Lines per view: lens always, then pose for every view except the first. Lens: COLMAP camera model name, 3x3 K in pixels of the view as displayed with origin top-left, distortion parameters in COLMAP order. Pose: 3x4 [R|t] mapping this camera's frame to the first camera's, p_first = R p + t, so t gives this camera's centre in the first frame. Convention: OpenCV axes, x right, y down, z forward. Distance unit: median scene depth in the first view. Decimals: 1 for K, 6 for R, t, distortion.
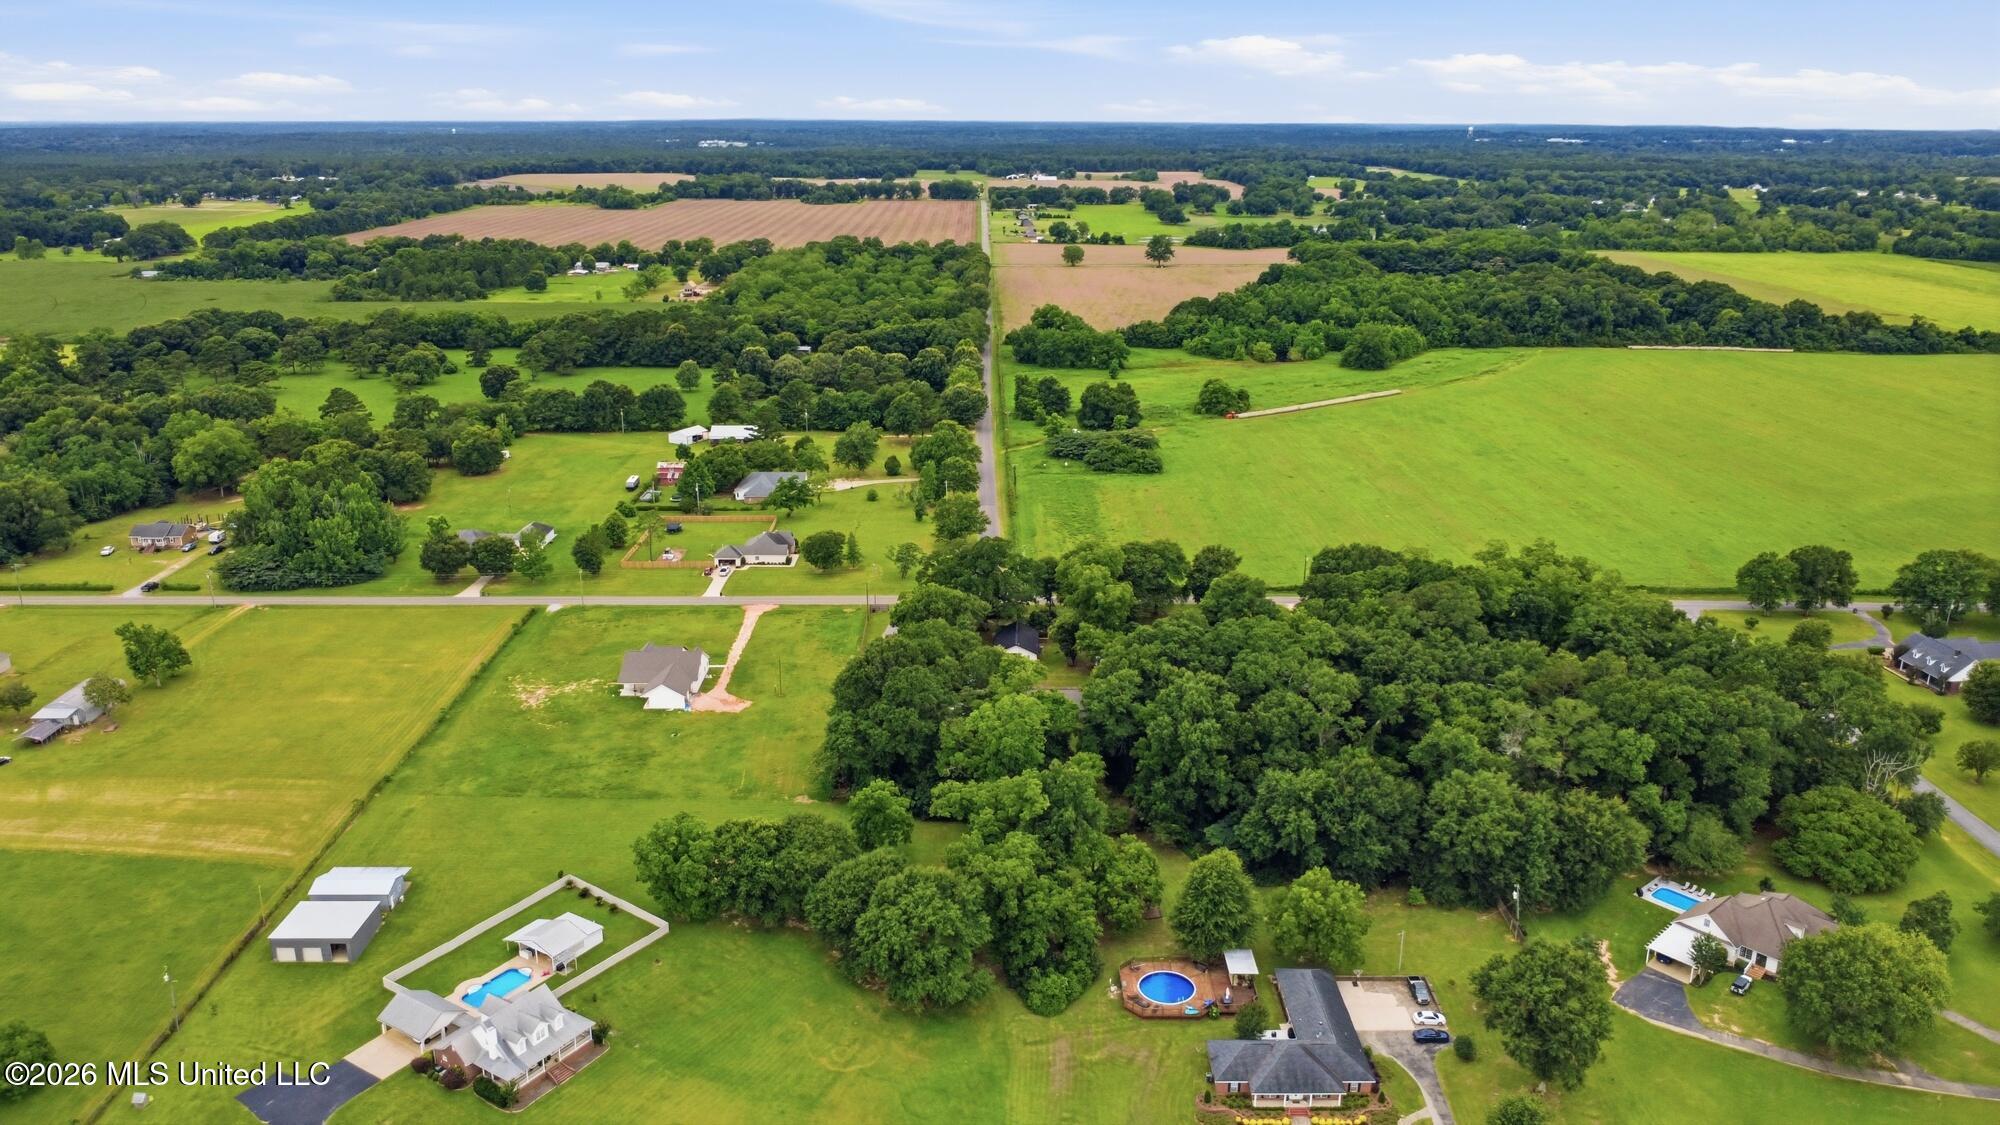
lens RADIAL K [[1458.4, 0, 1000.0], [0, 1458.4, 562.5], [0, 0, 1]] dist [-0.001673, -0.000456]
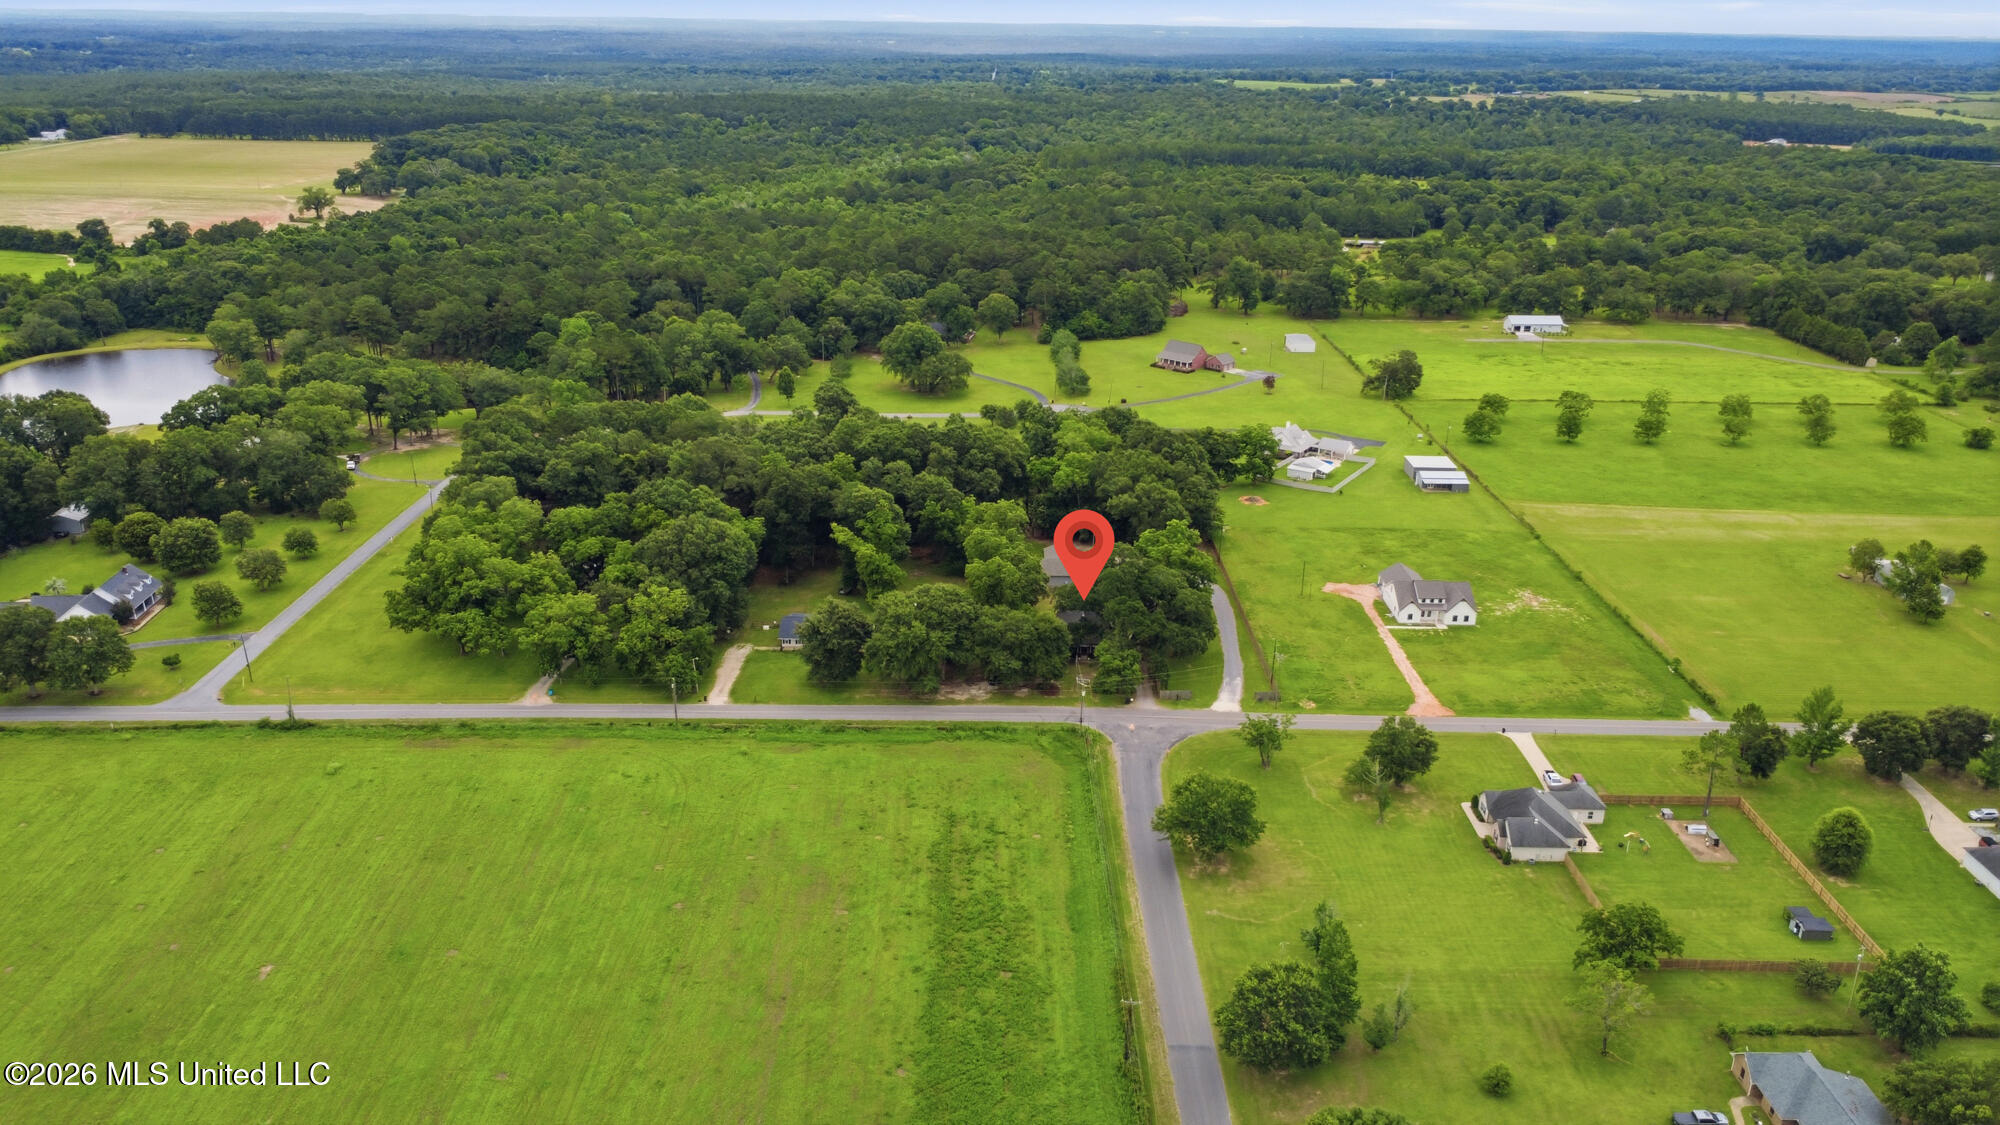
lens RADIAL K [[1458.4, 0, 1000.0], [0, 1458.4, 562.5], [0, 0, 1]] dist [-0.001673, -0.000456]
pose [[-0.999855, -0.016938, 0.001932, 0.037419], [-0.012135, 0.786742, 0.617163, -0.321965], [-0.011973, 0.617050, -0.786833, 1.011709]]
